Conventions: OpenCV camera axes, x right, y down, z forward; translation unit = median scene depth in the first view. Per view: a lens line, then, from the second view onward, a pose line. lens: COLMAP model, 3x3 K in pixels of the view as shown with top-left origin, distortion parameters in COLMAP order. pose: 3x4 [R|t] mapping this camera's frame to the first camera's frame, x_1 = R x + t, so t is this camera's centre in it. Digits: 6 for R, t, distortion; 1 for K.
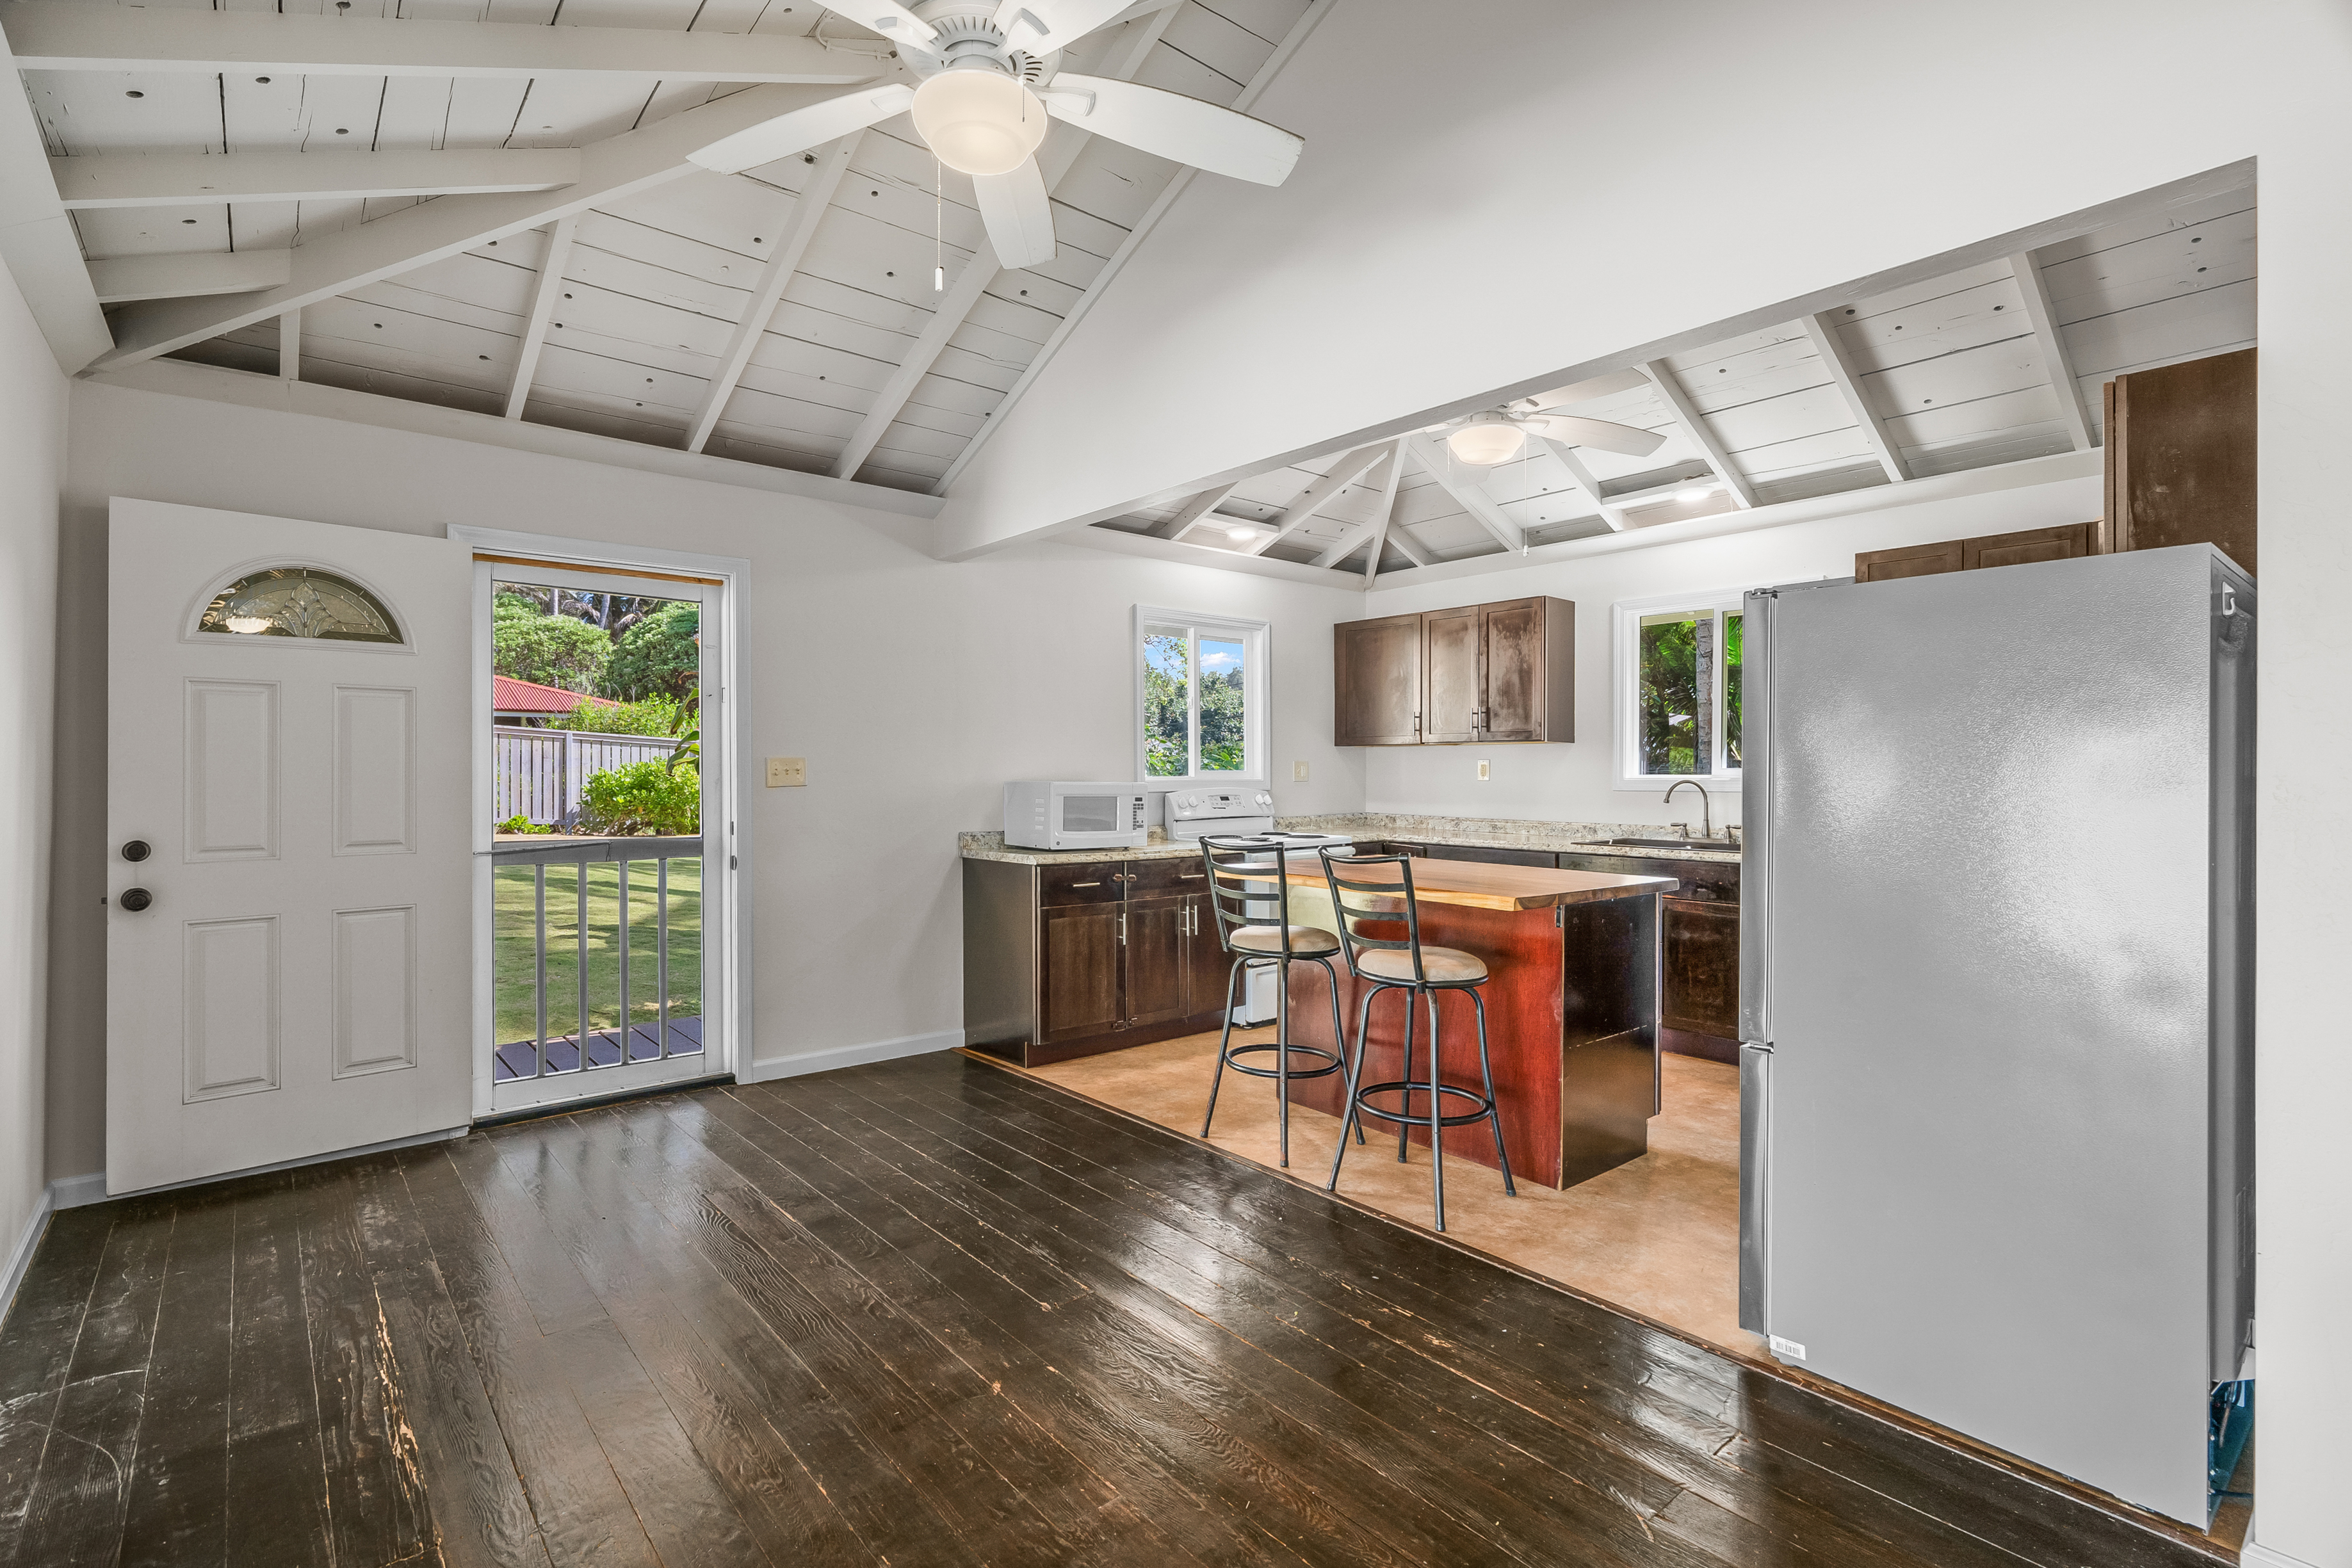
lens RADIAL K [[1083.8, 0, 1147.9], [0, 1083.8, 768.5], [0, 0, 1]] dist [-0.006115, 0.003155]
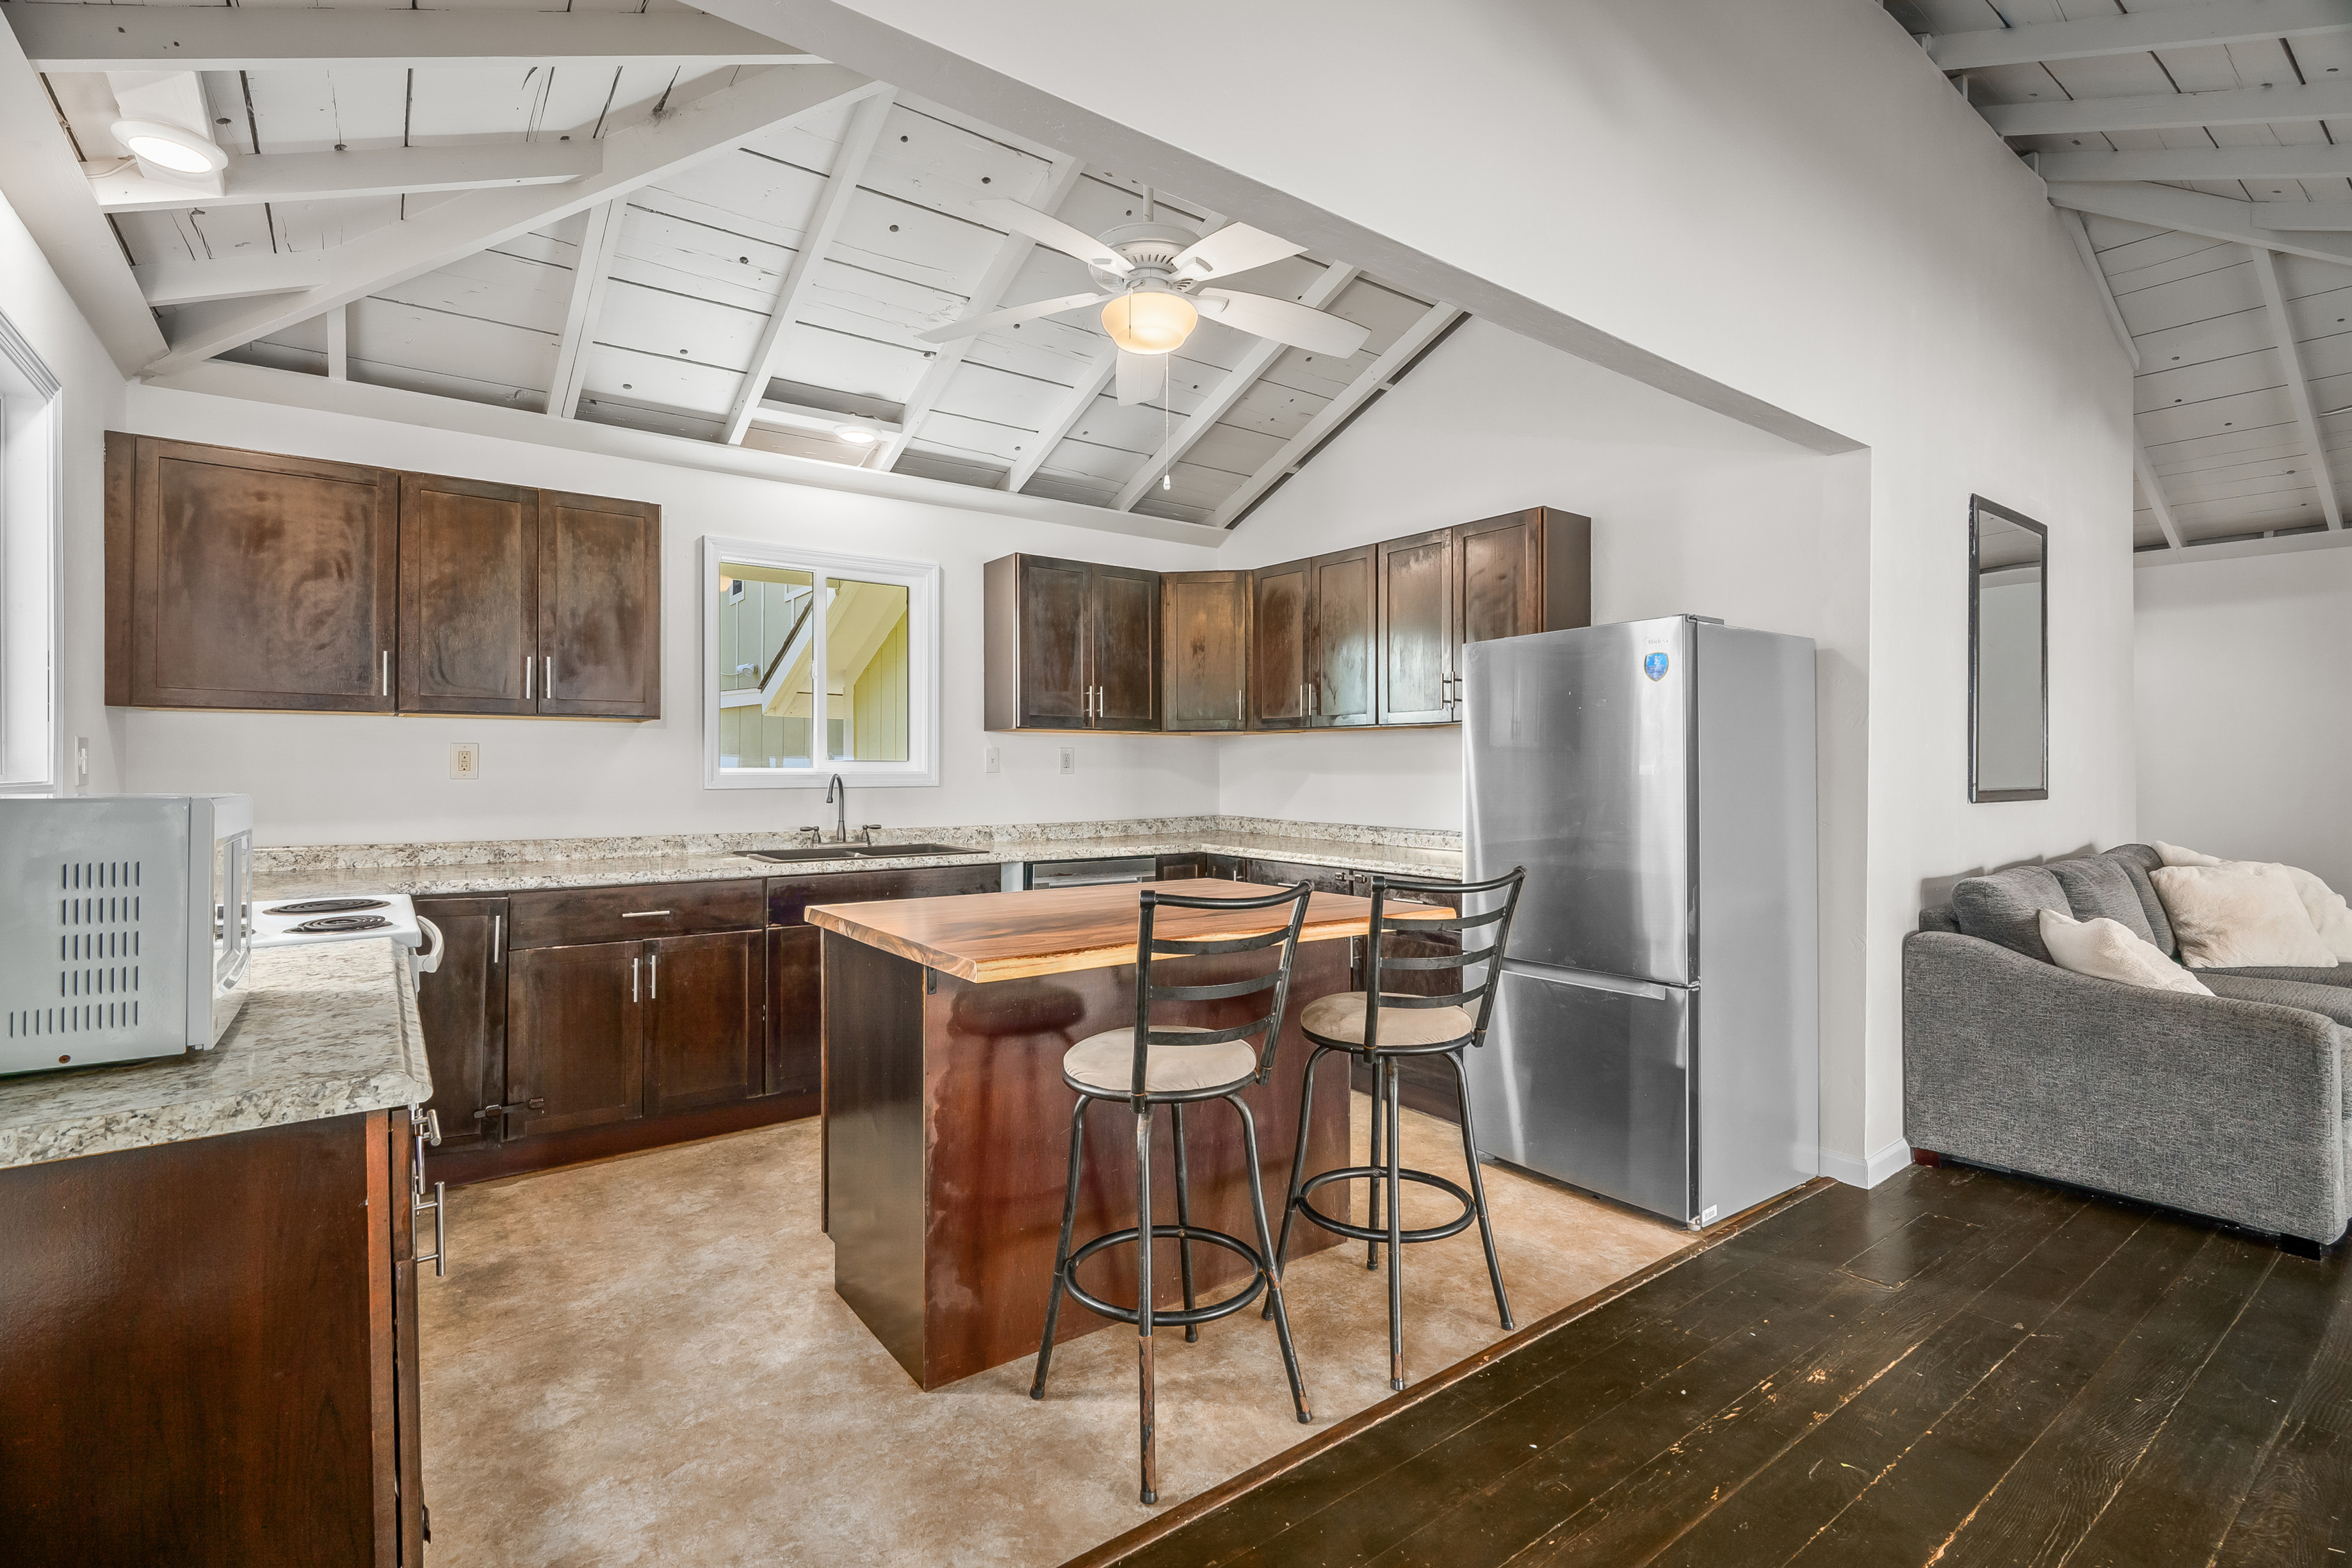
lens RADIAL K [[1083.8, 0, 1163.5], [0, 1083.8, 760.8], [0, 0, 1]] dist [-0.006115, 0.003155]
pose [[0.052019, 0.005616, 0.998630, -0.339091], [-0.002024, 0.999983, -0.005519, 0.004770], [-0.998644, -0.001734, 0.052029, 0.745986]]
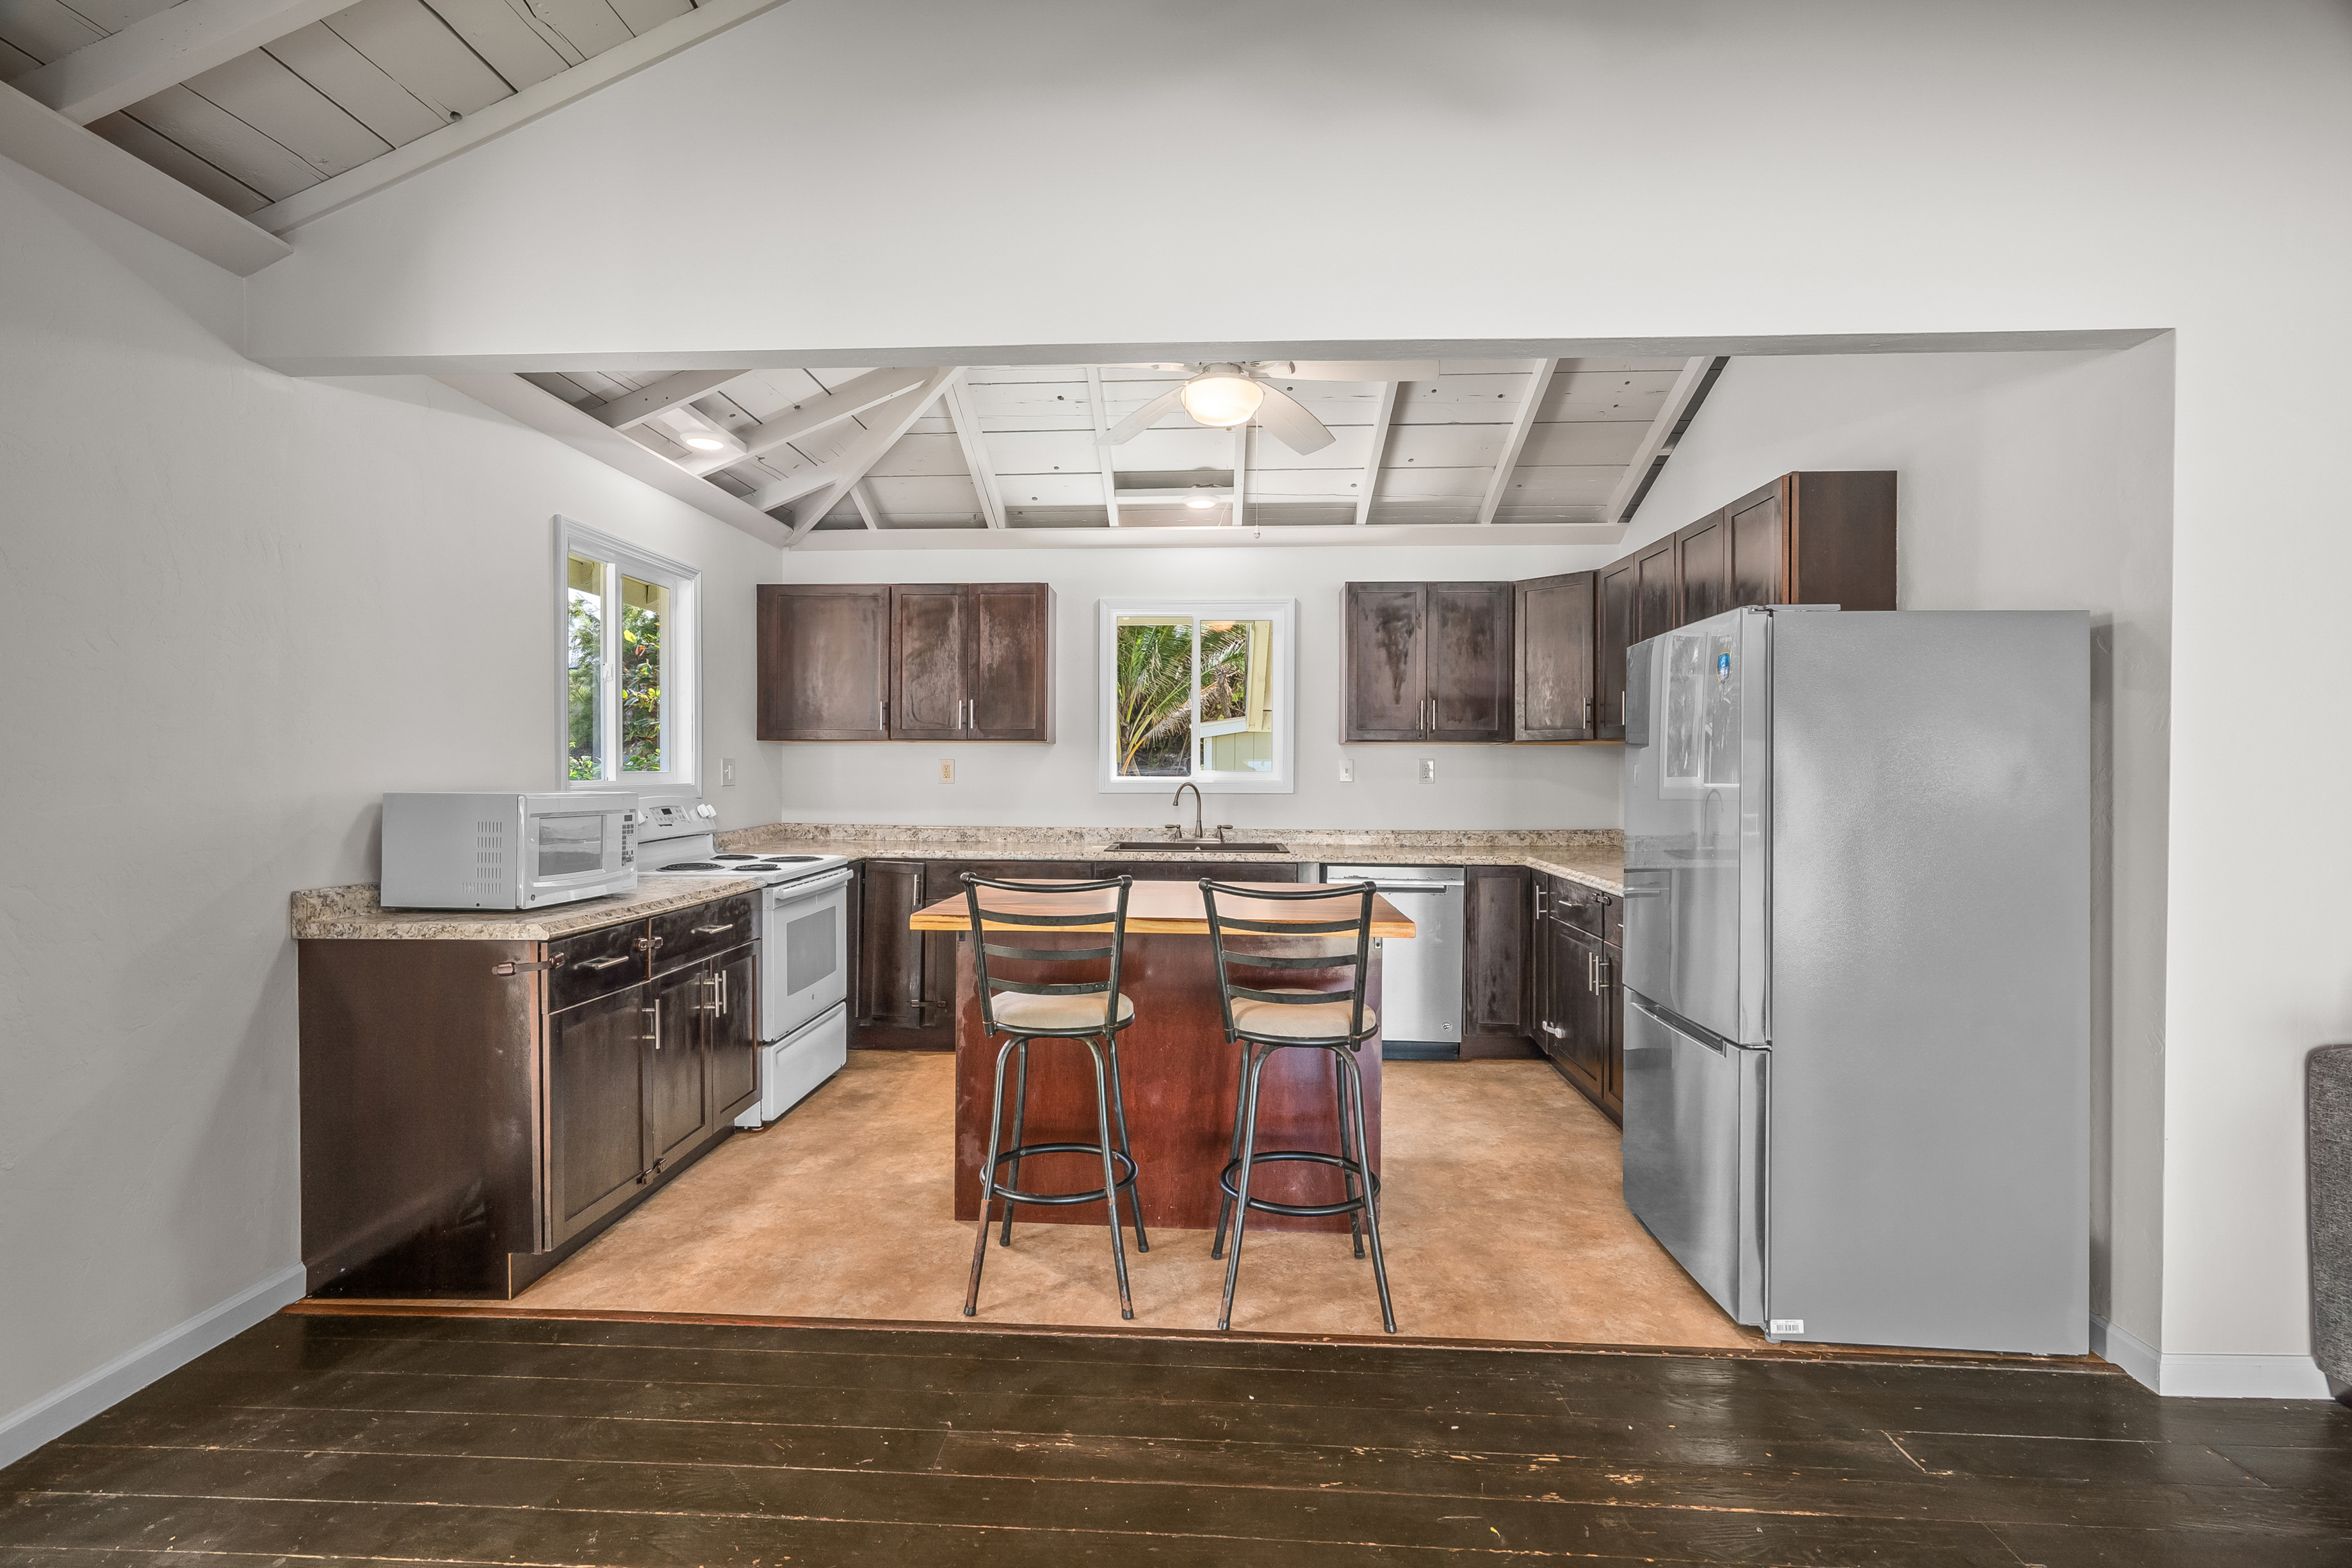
lens RADIAL K [[1083.8, 0, 1159.6], [0, 1083.8, 765.3], [0, 0, 1]] dist [-0.006115, 0.003155]
pose [[0.677056, 0.004860, 0.735915, -0.284638], [-0.005071, 0.999985, -0.001939, -0.003426], [-0.735914, -0.002418, 0.677071, 0.349042]]
